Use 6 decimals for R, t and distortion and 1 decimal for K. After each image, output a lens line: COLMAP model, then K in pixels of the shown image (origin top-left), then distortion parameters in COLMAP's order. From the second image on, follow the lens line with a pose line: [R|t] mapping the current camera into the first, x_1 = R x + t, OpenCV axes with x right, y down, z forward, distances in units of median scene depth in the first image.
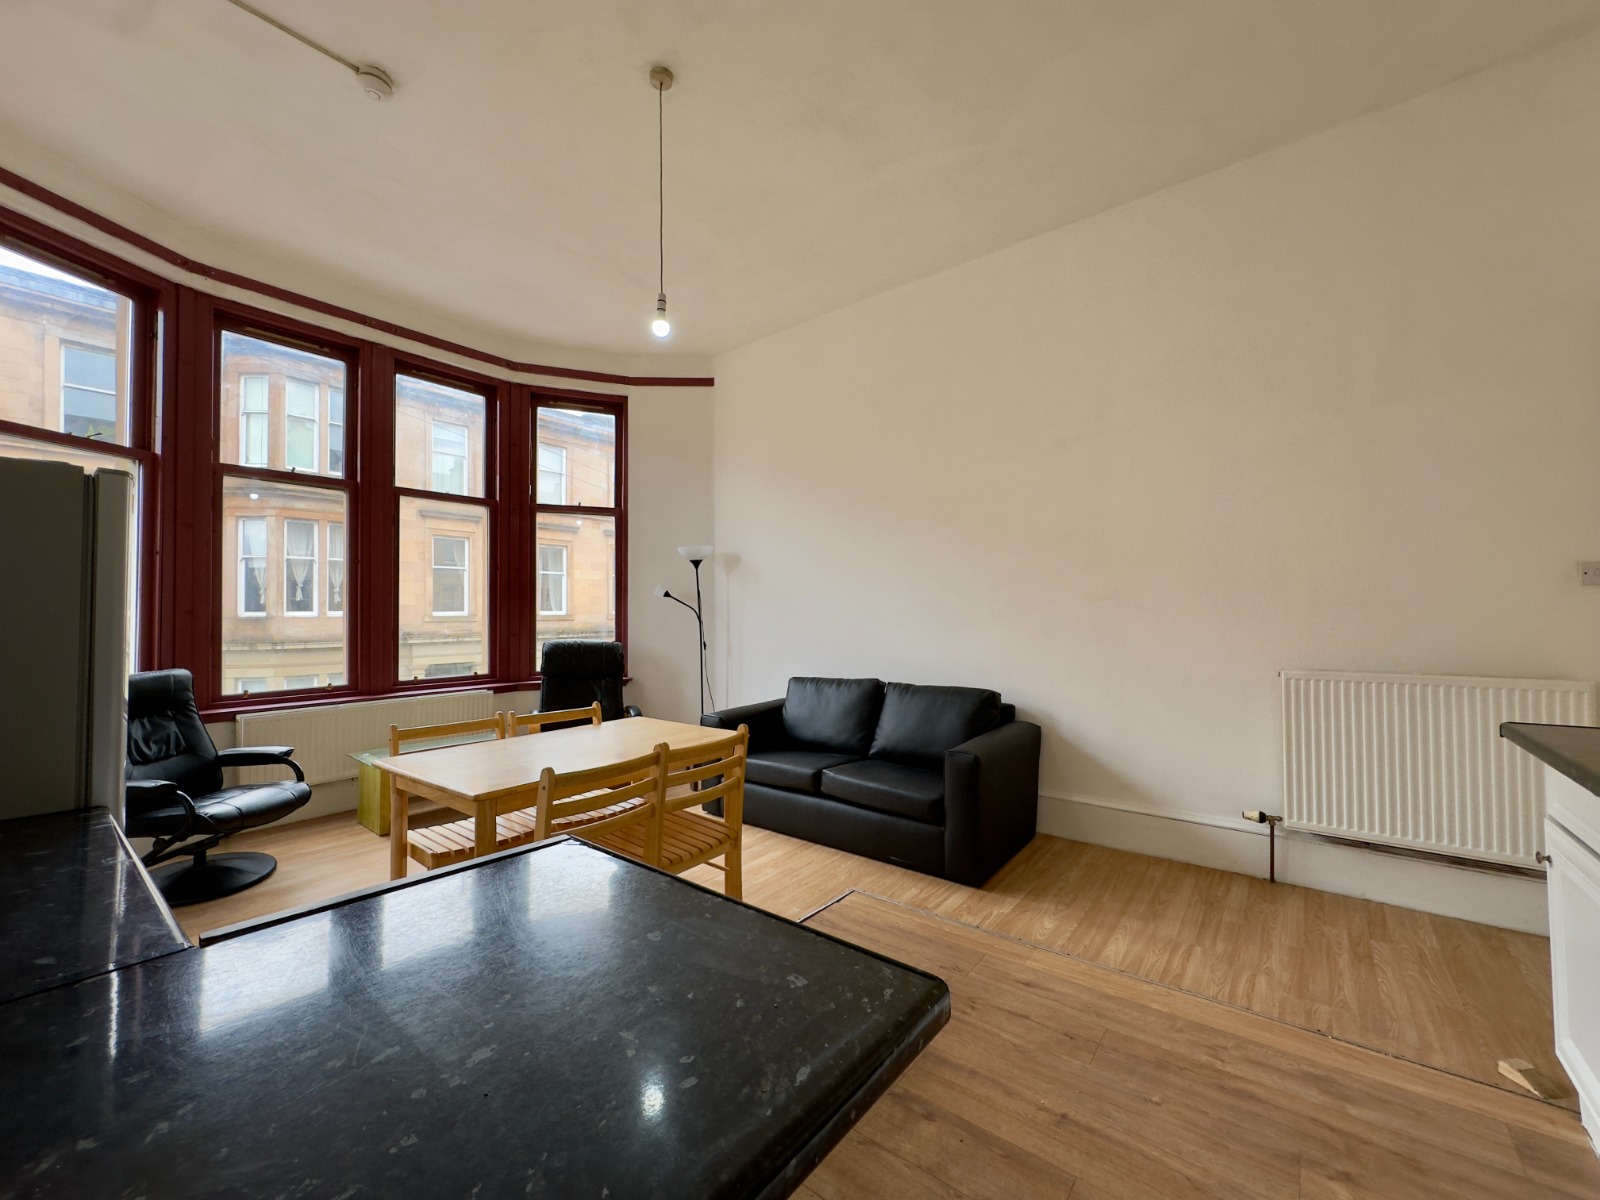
lens RADIAL K [[632.6, 0, 802.2], [0, 632.6, 601.3], [0, 0, 1]] dist [0.001870, 0.000304]
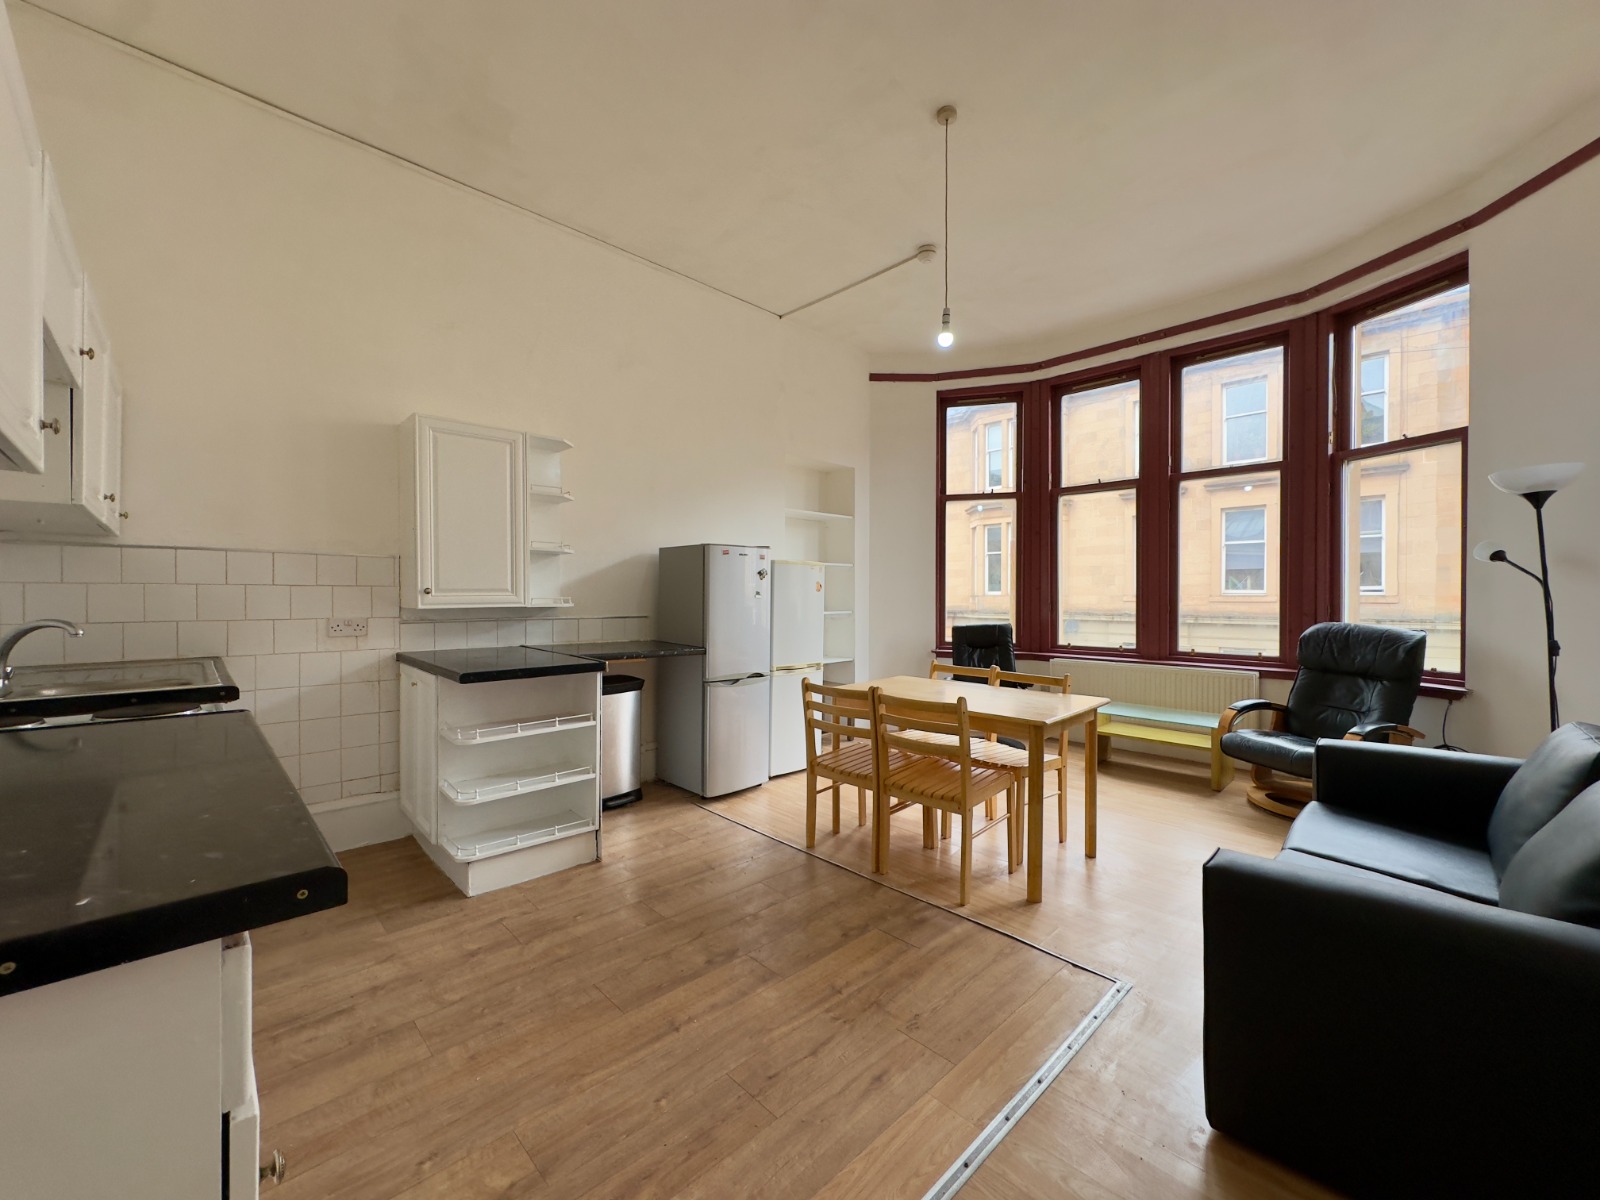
lens RADIAL K [[650.1, 0, 801.4], [0, 650.1, 595.3], [0, 0, 1]] dist [-0.008078, -0.000130]
pose [[-0.132223, 0.005488, -0.991205, 0.820874], [0.011881, 0.999922, 0.003952, 0.025619], [0.991149, -0.011254, -0.132277, 0.748917]]
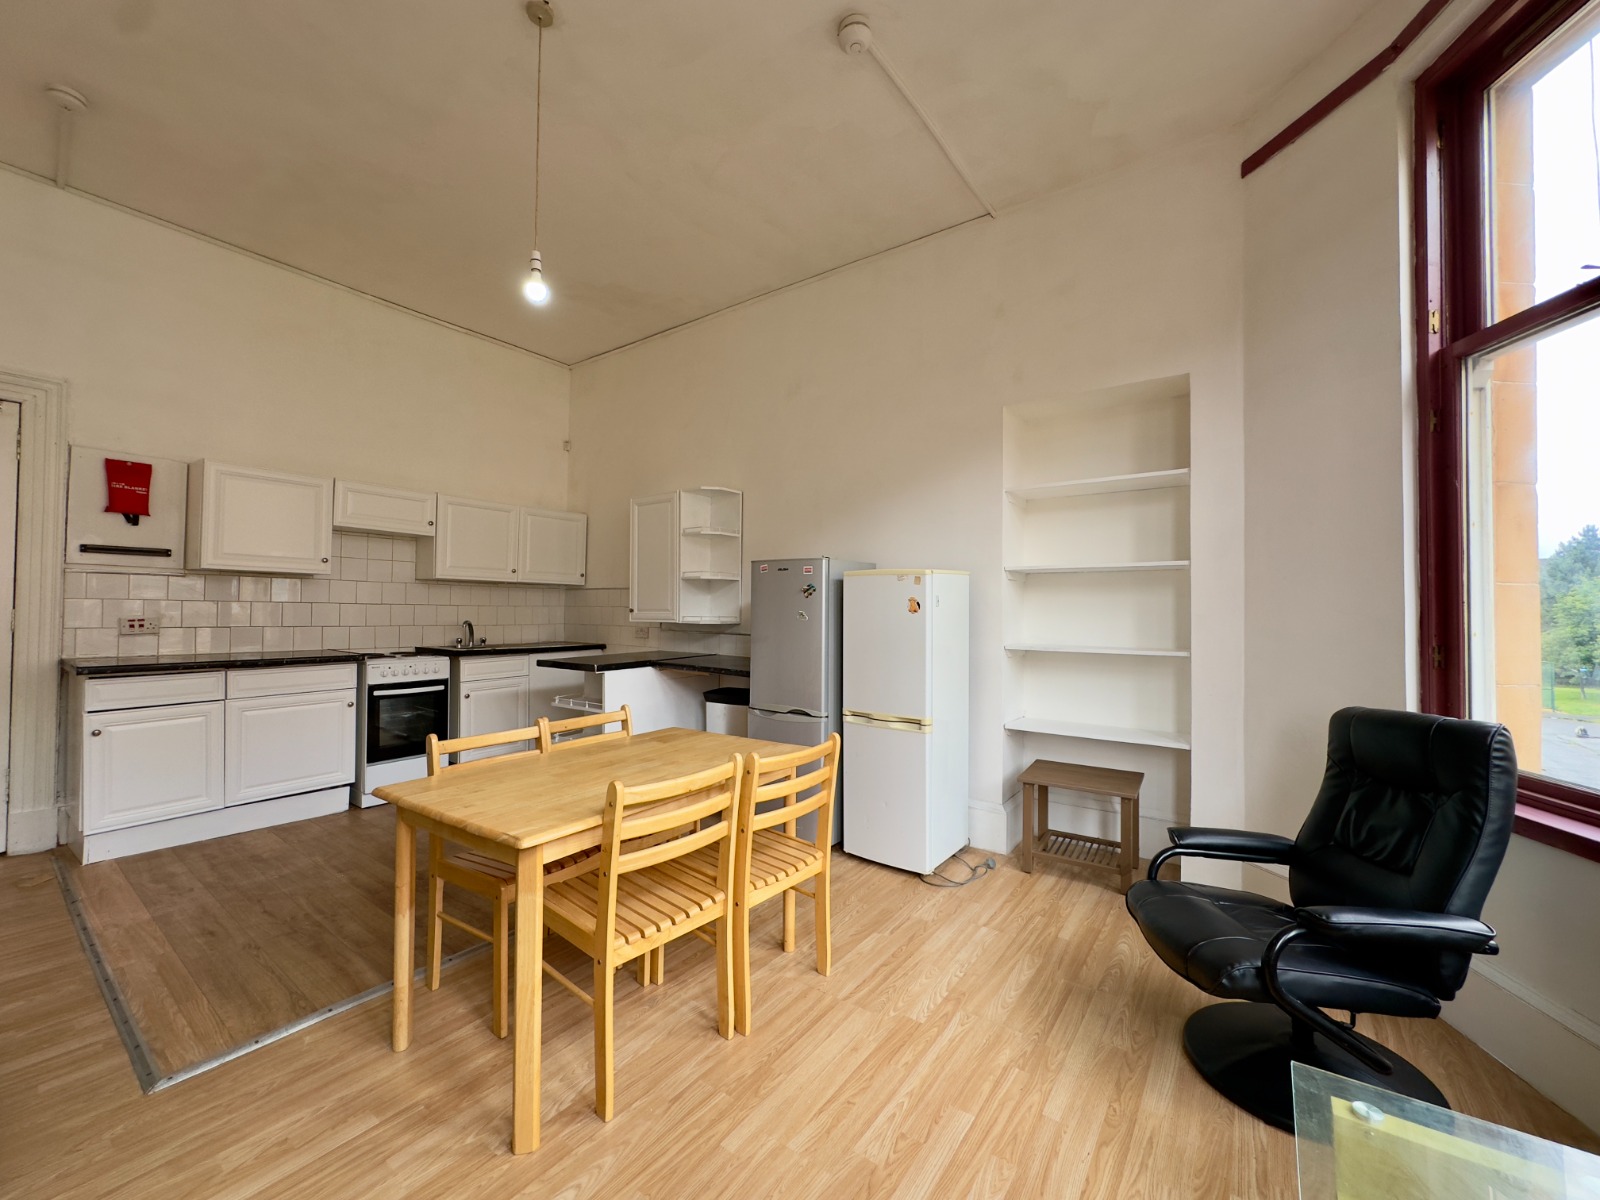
lens RADIAL K [[650.1, 0, 801.4], [0, 650.1, 595.3], [0, 0, 1]] dist [-0.008078, -0.000130]
pose [[-0.999778, -0.003274, -0.020803, -0.487906], [-0.002539, 0.999375, -0.035256, 0.033316], [0.020905, -0.035196, -0.999162, 1.606225]]
